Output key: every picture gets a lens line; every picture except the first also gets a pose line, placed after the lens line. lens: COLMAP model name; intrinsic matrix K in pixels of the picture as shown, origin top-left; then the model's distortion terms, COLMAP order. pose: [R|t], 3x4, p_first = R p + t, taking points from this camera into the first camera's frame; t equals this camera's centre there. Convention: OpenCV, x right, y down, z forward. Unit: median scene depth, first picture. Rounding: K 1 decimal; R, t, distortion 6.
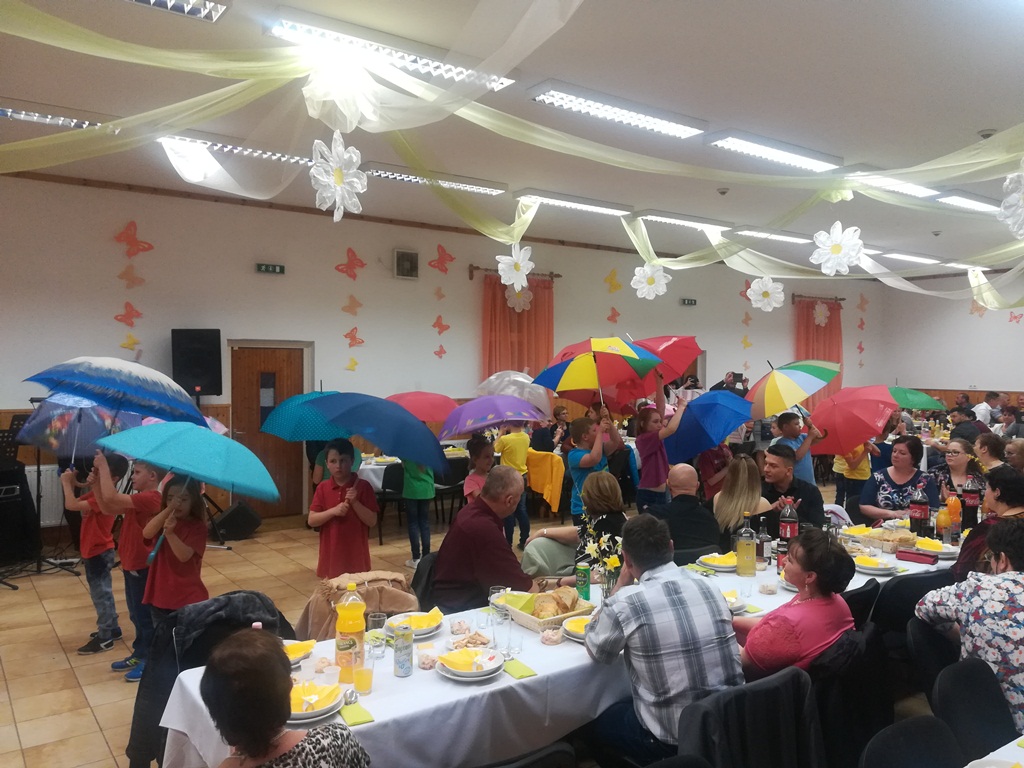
lens RADIAL K [[795.4, 0, 516.7], [0, 795.4, 381.4], [0, 0, 1]] dist [0.075495, -0.109045]
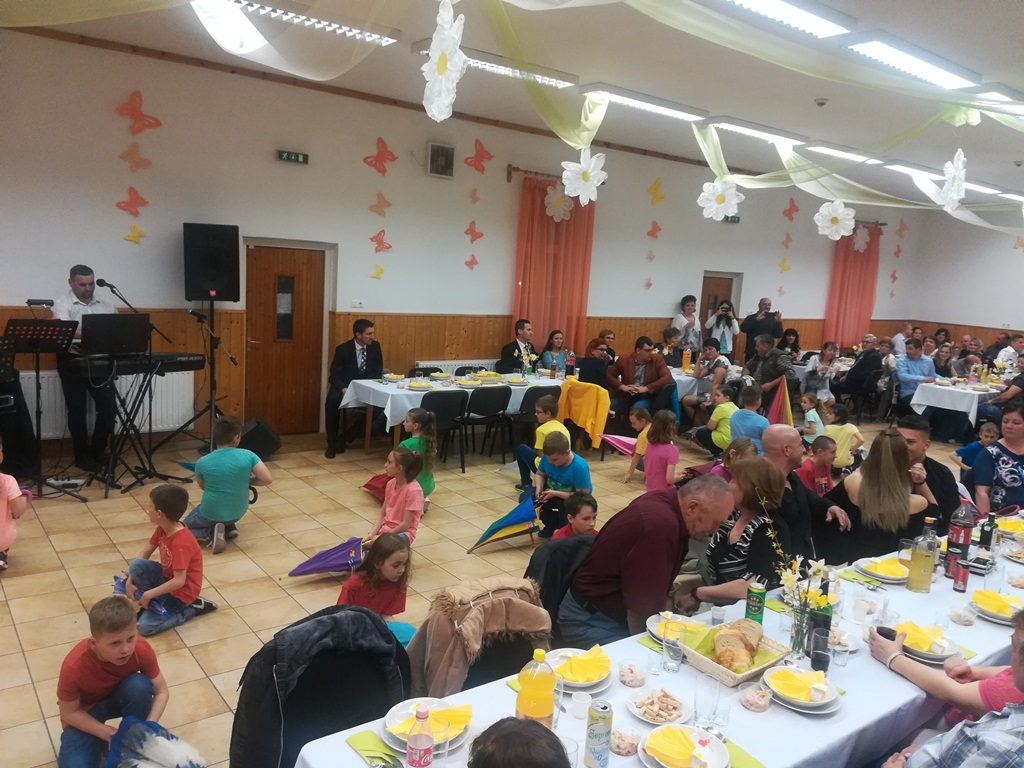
lens RADIAL K [[793.2, 0, 512.0], [0, 793.2, 384.0], [0, 0, 1]] dist [0.073660, -0.107477]
pose [[0.997722, 0.057418, 0.035402, -0.094600], [-0.061685, 0.989009, 0.134376, -0.030832], [-0.027298, -0.136253, 0.990298, 0.105723]]
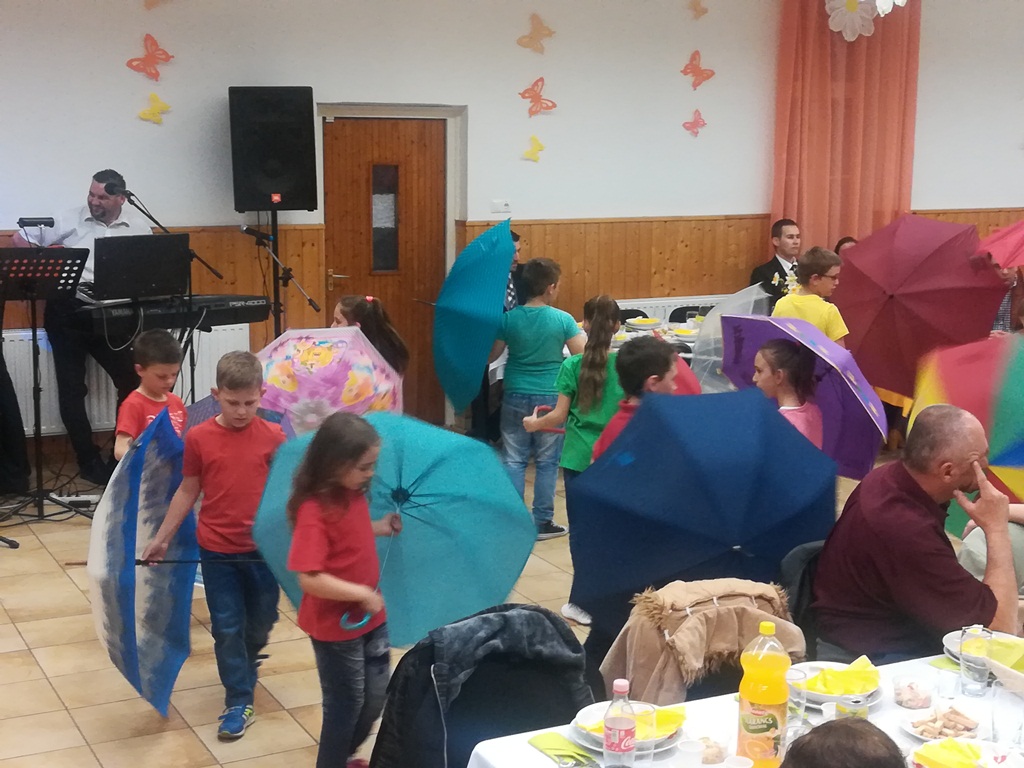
lens RADIAL K [[1546.0, 0, 516.7], [0, 1546.0, 385.3], [0, 0, 1]] dist [0.189929, -0.719484]
pose [[0.989652, 0.033154, -0.139608, -0.081561], [-0.011039, 0.987649, 0.156293, -0.032818], [0.143065, -0.153134, 0.977795, -0.038072]]
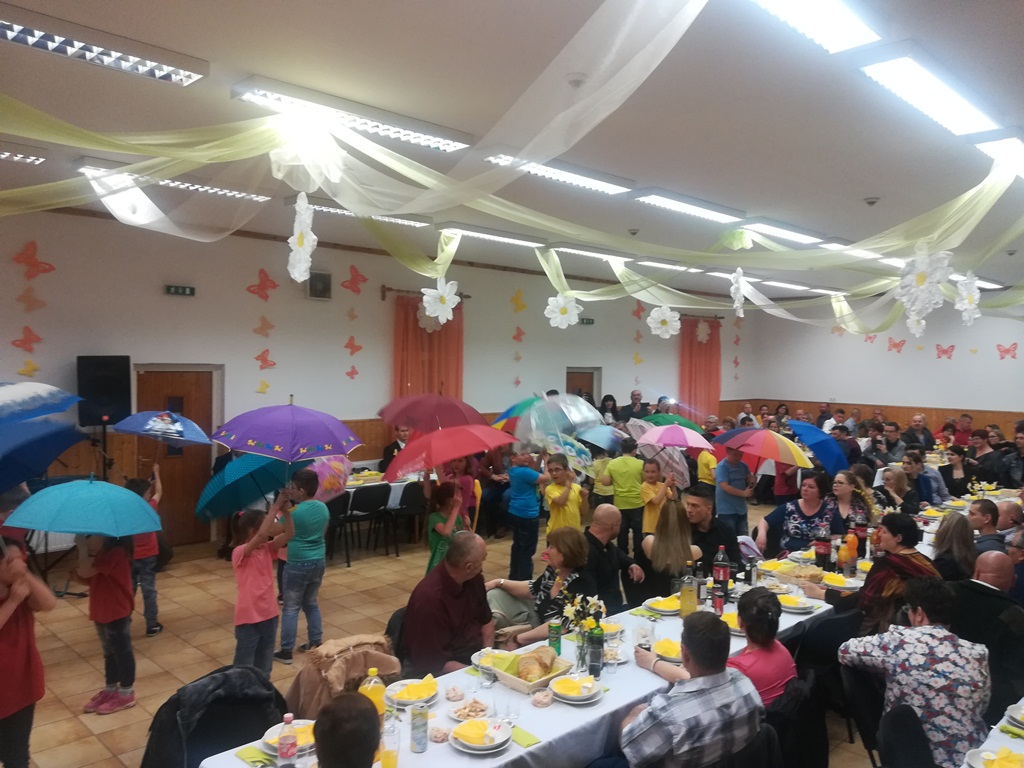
lens RADIAL K [[795.4, 0, 516.7], [0, 795.4, 381.4], [0, 0, 1]] dist [0.075495, -0.109045]
pose [[0.987232, 0.006333, 0.159162, -0.065817], [-0.008196, 0.999905, 0.011048, -0.049689], [-0.159077, -0.012211, 0.987191, -0.027556]]
